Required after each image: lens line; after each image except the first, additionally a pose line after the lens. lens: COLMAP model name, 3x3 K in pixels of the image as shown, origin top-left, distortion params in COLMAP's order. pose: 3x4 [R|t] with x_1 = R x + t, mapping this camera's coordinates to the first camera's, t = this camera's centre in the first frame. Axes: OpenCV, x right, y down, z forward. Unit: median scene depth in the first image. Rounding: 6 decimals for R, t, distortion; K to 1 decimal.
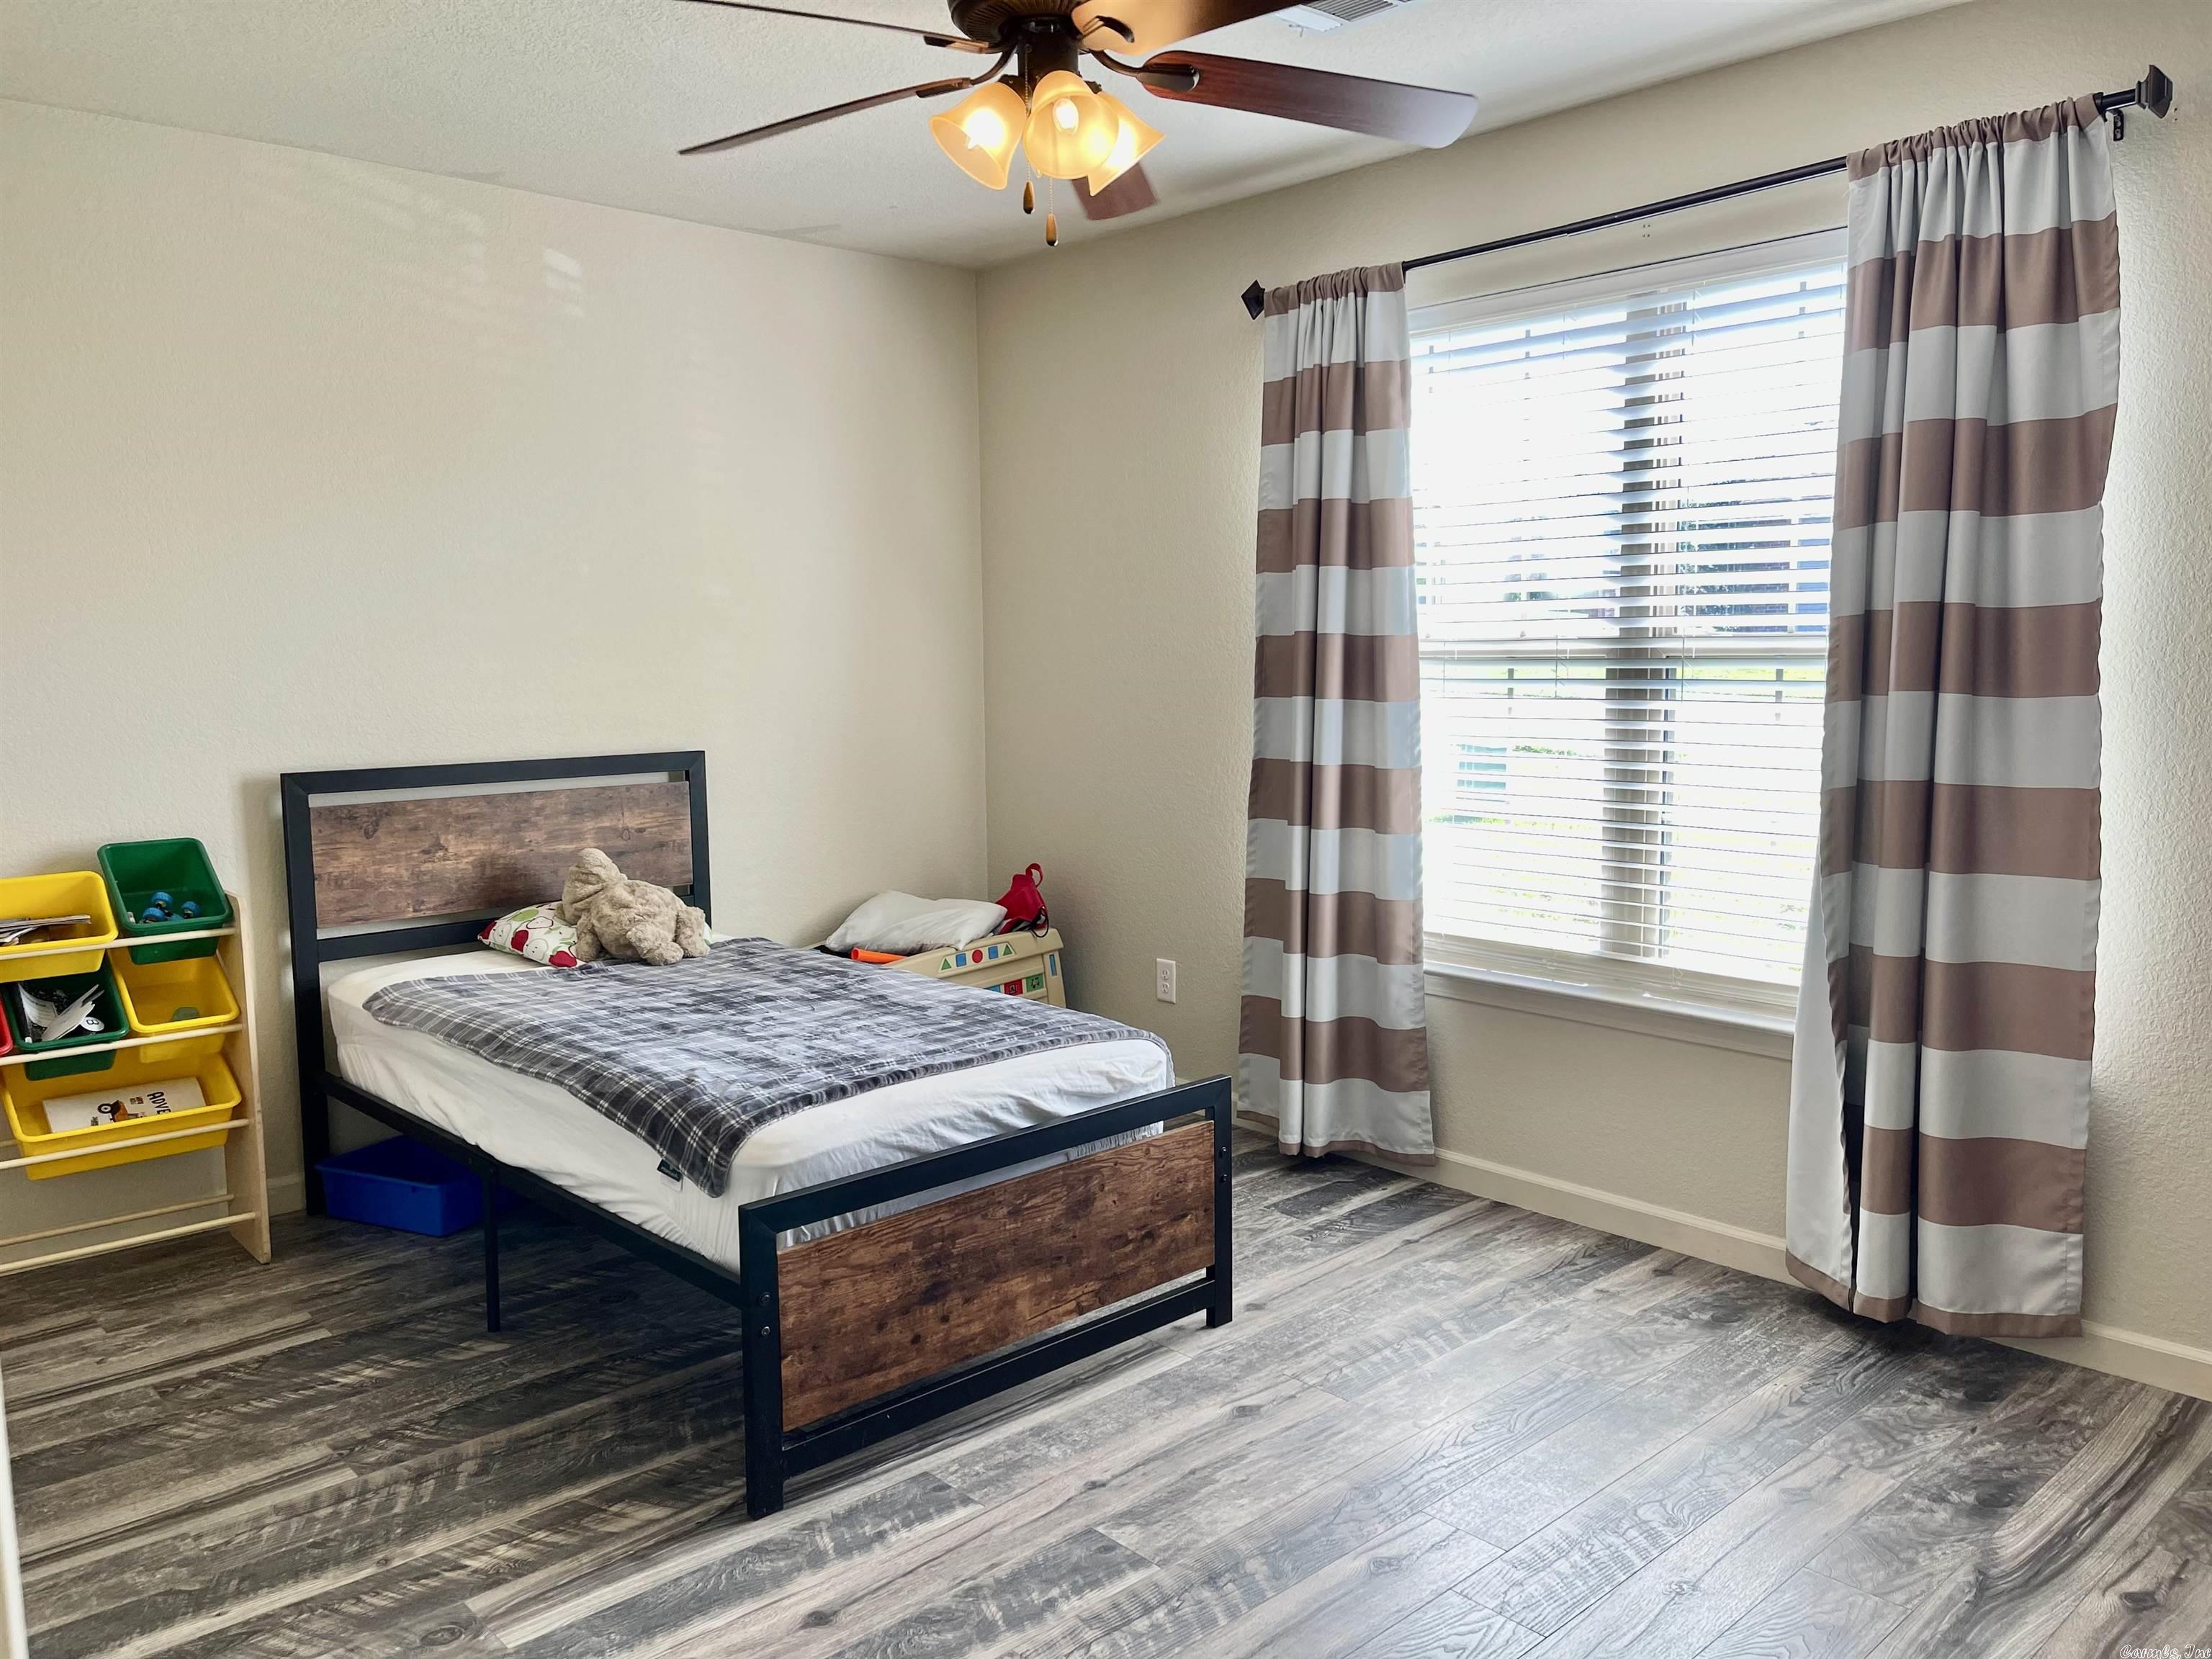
lens RADIAL K [[1617.9, 0, 1197.9], [0, 1617.9, 821.5], [0, 0, 1]] dist [0.073355, -0.105268]
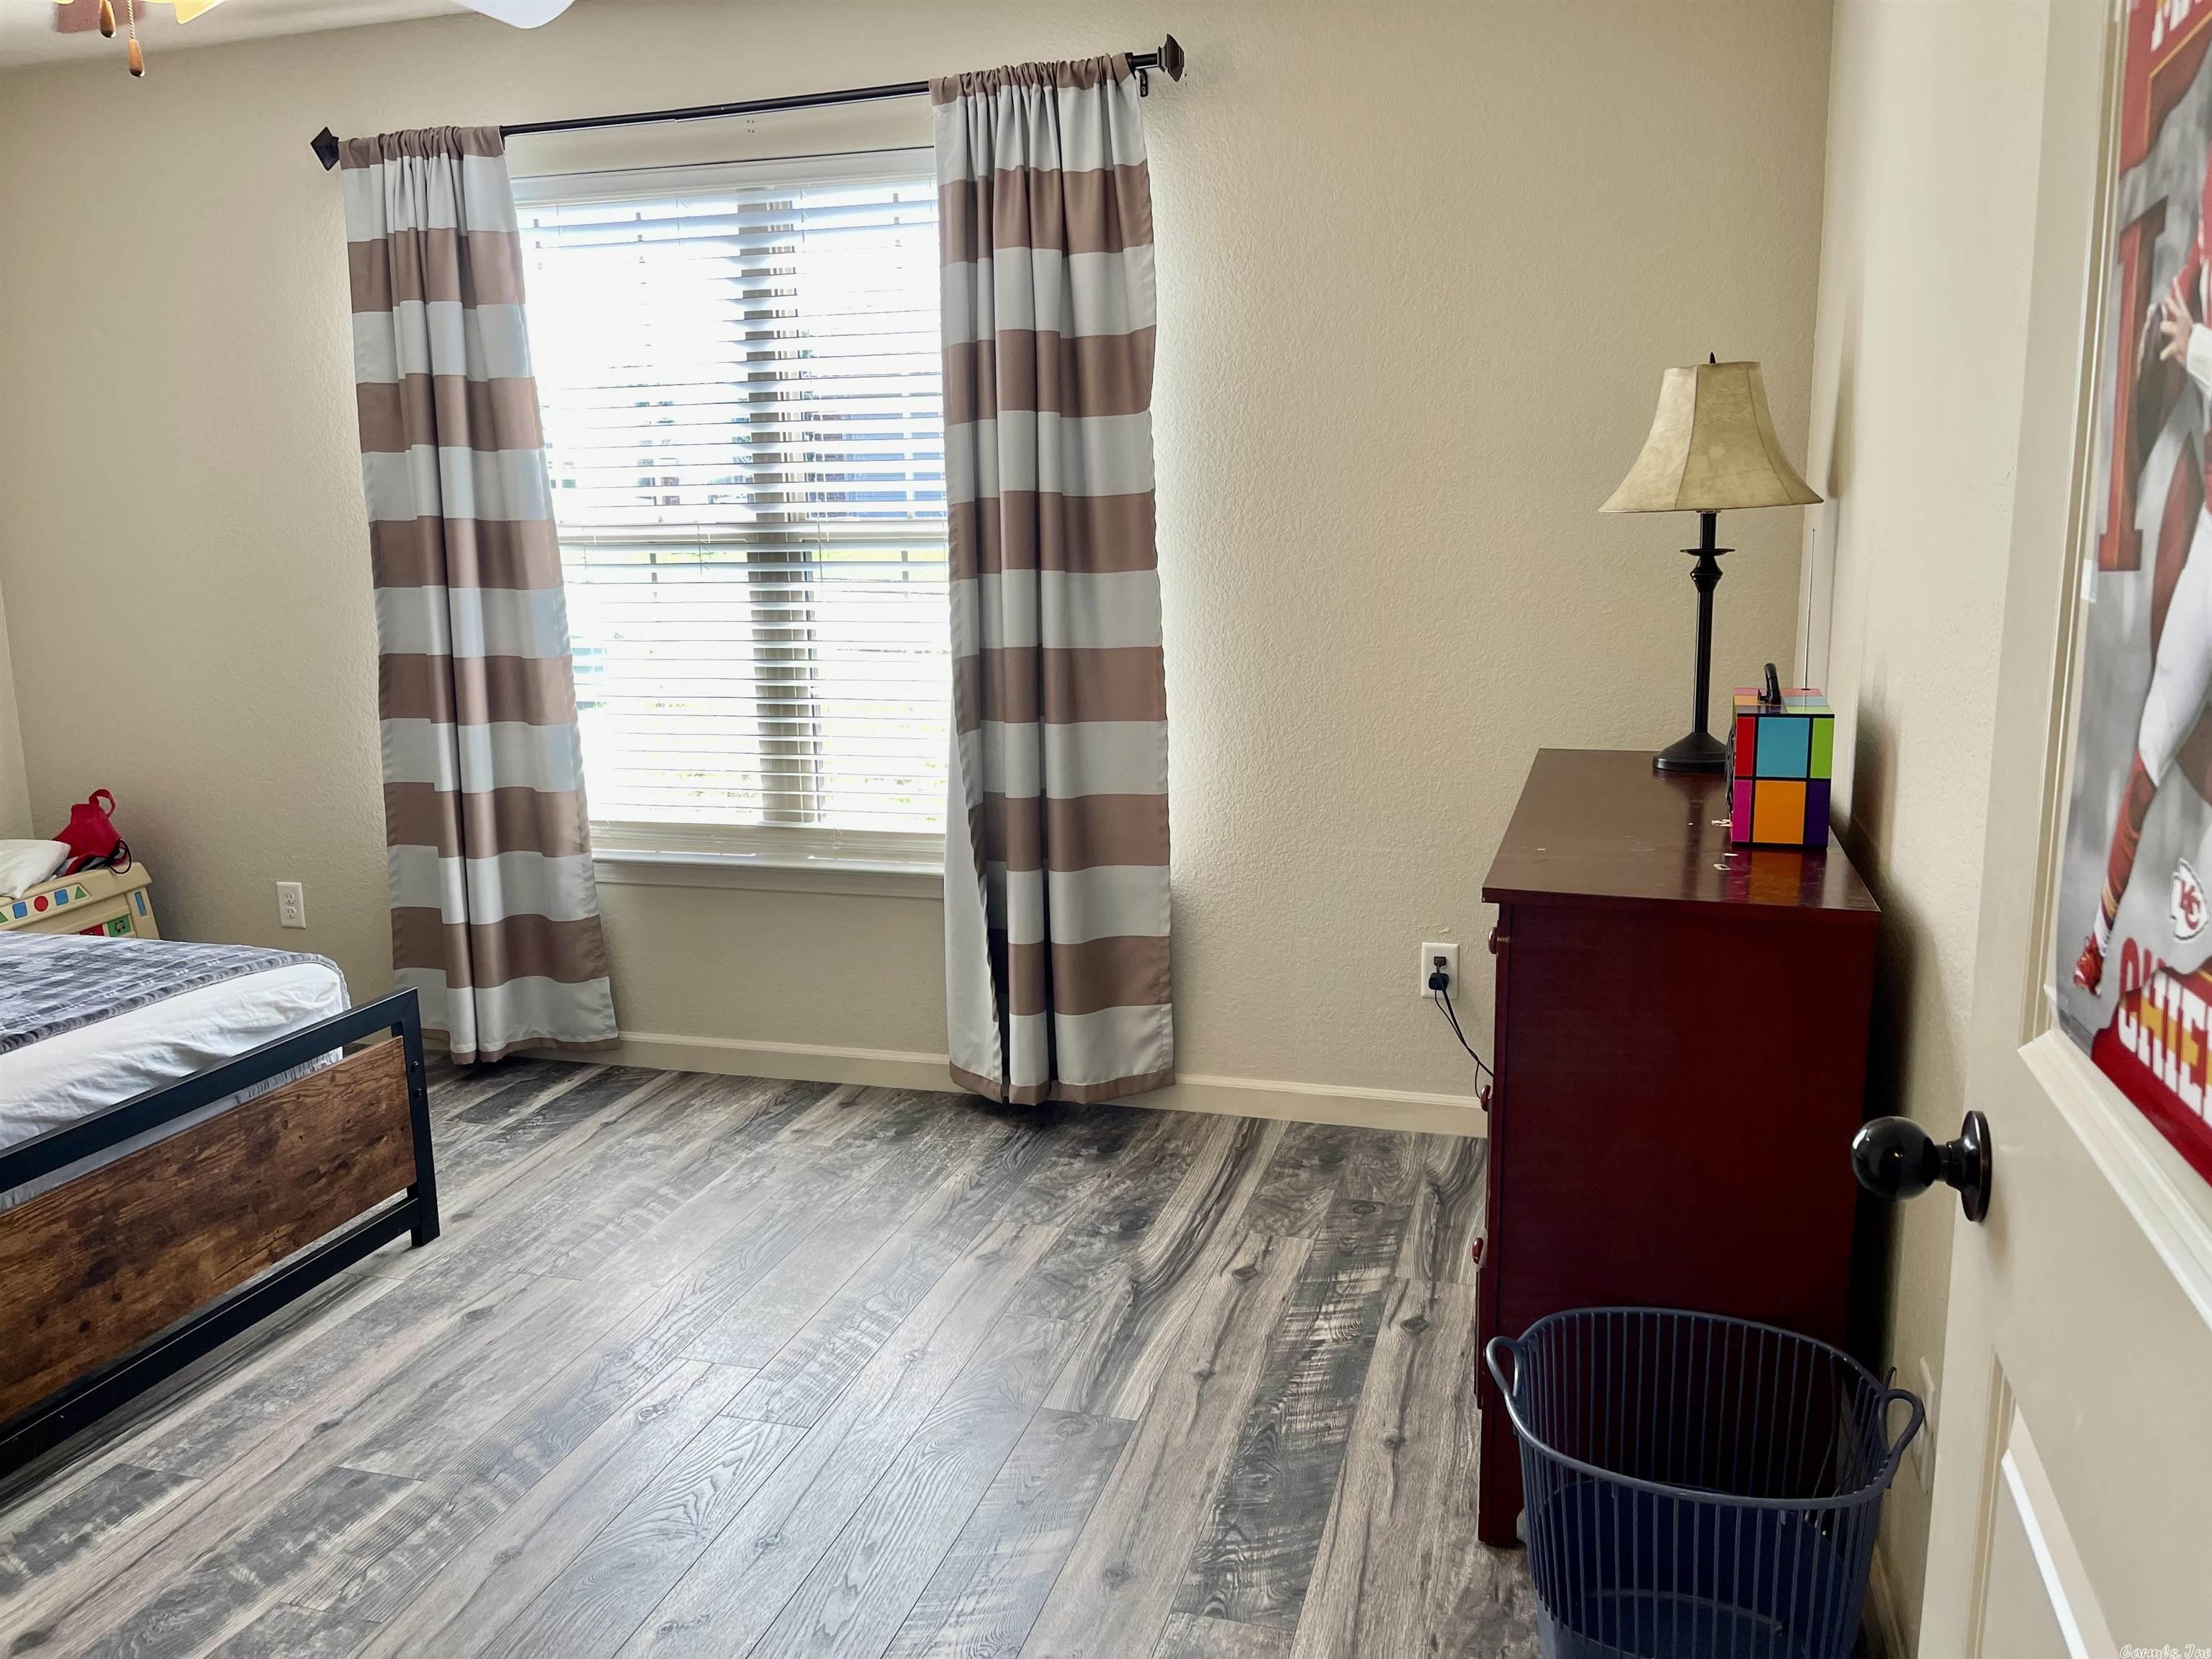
lens RADIAL K [[1657.8, 0, 1106.4], [0, 1657.8, 827.7], [0, 0, 1]] dist [0.070452, -0.094516]
pose [[0.856648, -0.099932, 0.506131, -0.122532], [0.065866, 0.994217, 0.084820, 0.006965], [-0.511680, -0.039324, 0.858276, -0.051173]]
